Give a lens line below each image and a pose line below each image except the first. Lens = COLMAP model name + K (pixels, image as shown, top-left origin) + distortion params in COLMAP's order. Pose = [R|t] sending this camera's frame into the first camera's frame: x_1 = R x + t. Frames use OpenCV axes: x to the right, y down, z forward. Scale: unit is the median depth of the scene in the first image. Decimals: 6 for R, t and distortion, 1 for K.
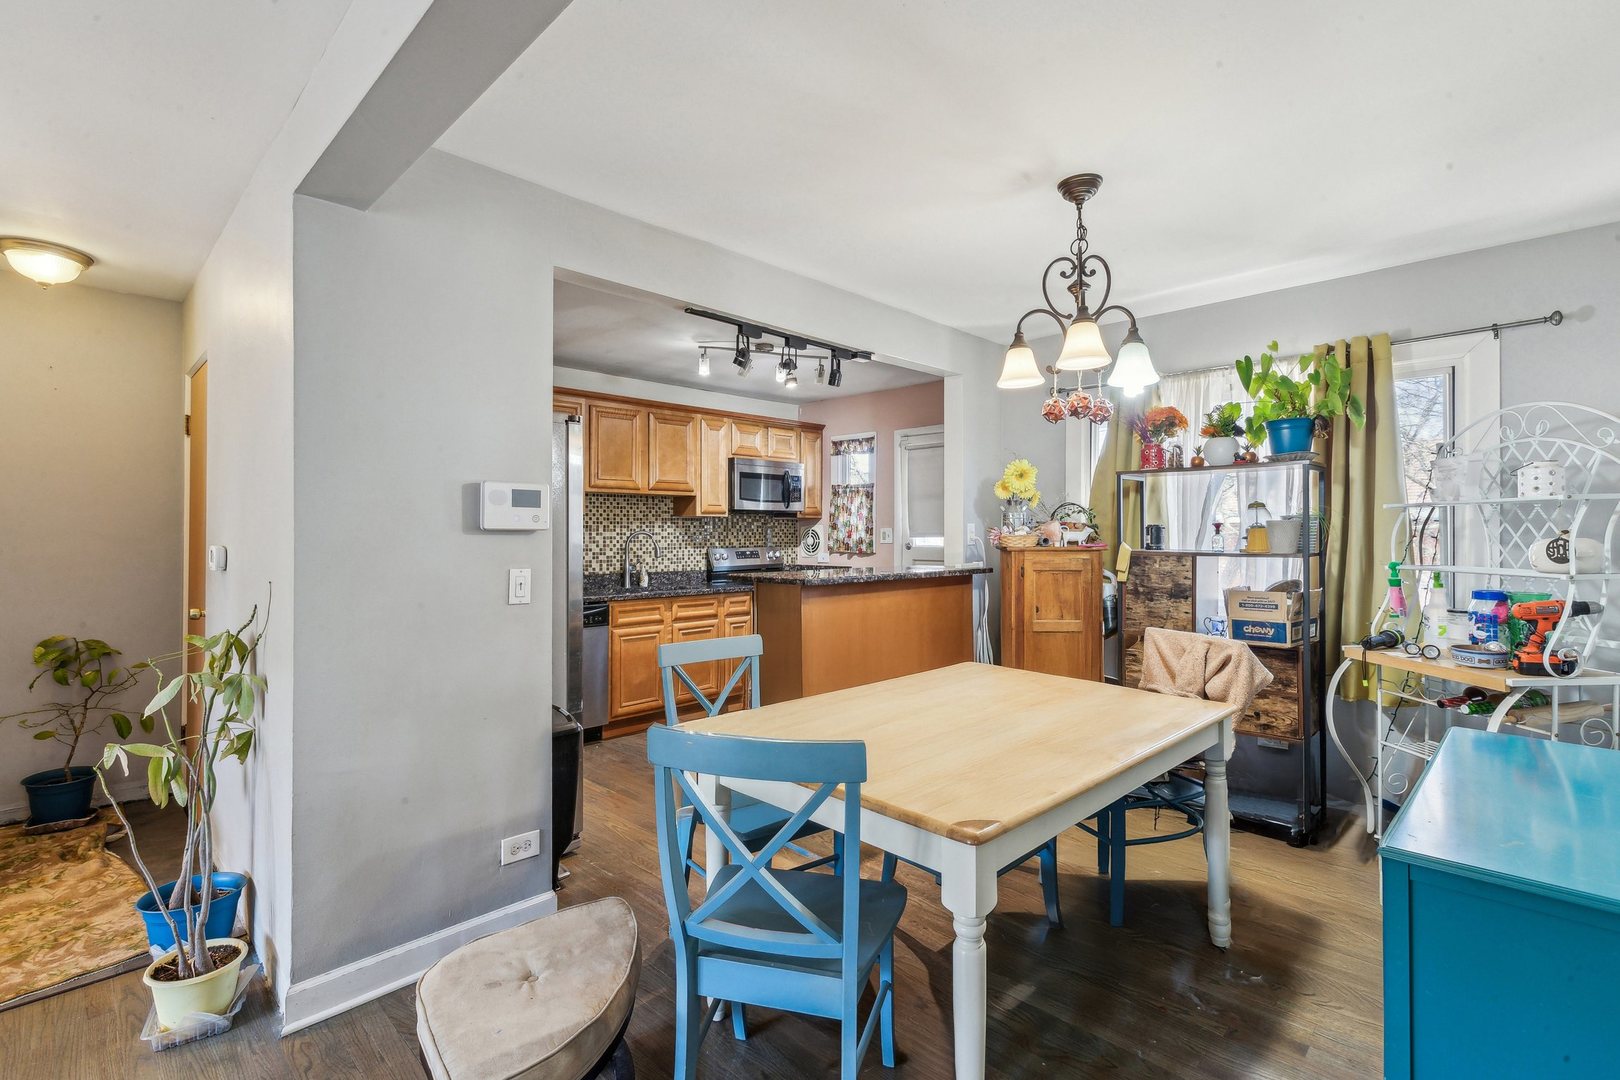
lens RADIAL K [[757.3, 0, 810.0], [0, 757.3, 540.0], [0, 0, 1]] dist [-0.000168, 0.000114]
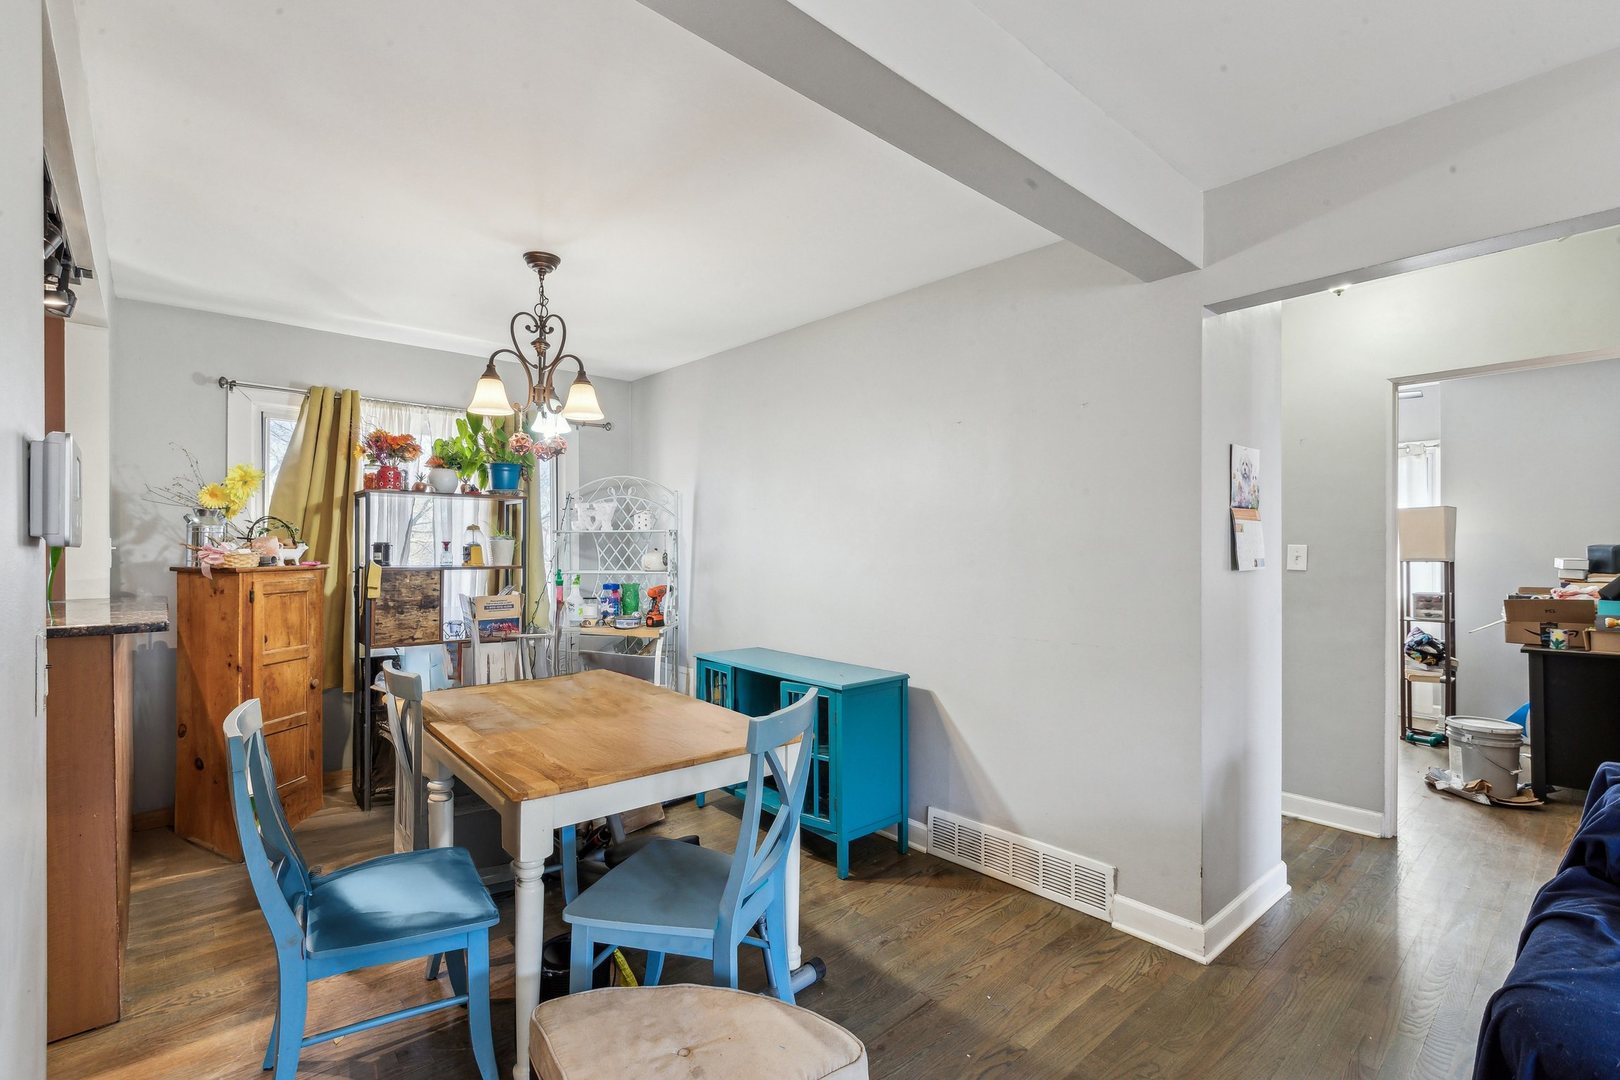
lens RADIAL K [[735.2, 0, 809.8], [0, 735.2, 549.8], [0, 0, 1]] dist [0.000796, 0.000188]
pose [[0.065763, -0.002303, 0.997833, -0.556634], [0.013036, 0.999914, 0.001449, -0.003953], [-0.997750, 0.012912, 0.065787, 0.361781]]
